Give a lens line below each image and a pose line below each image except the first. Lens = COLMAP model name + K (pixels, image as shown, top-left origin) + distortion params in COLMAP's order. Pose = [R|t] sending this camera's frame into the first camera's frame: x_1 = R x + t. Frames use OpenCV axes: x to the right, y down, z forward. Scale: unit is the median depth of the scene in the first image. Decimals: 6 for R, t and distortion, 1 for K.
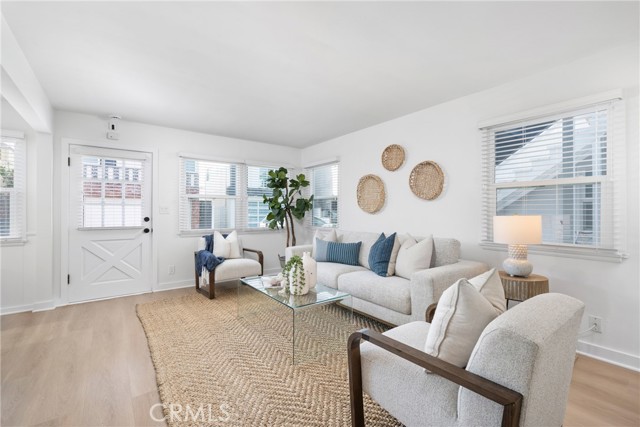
lens RADIAL K [[280.1, 0, 323.2], [0, 280.1, 212.8], [0, 0, 1]] dist [-0.000199, -0.000064]
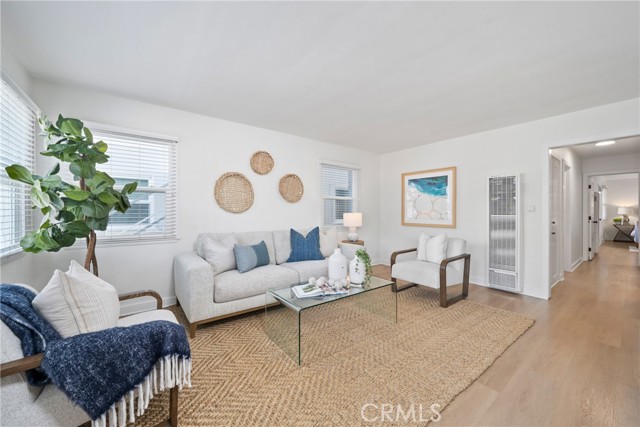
lens RADIAL K [[244.1, 0, 321.0], [0, 244.1, 213.6], [0, 0, 1]] dist [-0.004102, -0.000359]
pose [[-0.018581, -0.005249, 0.999814, -0.734371], [0.001783, 0.999984, 0.005283, 0.000136], [-0.999826, 0.001881, -0.018572, 0.789060]]
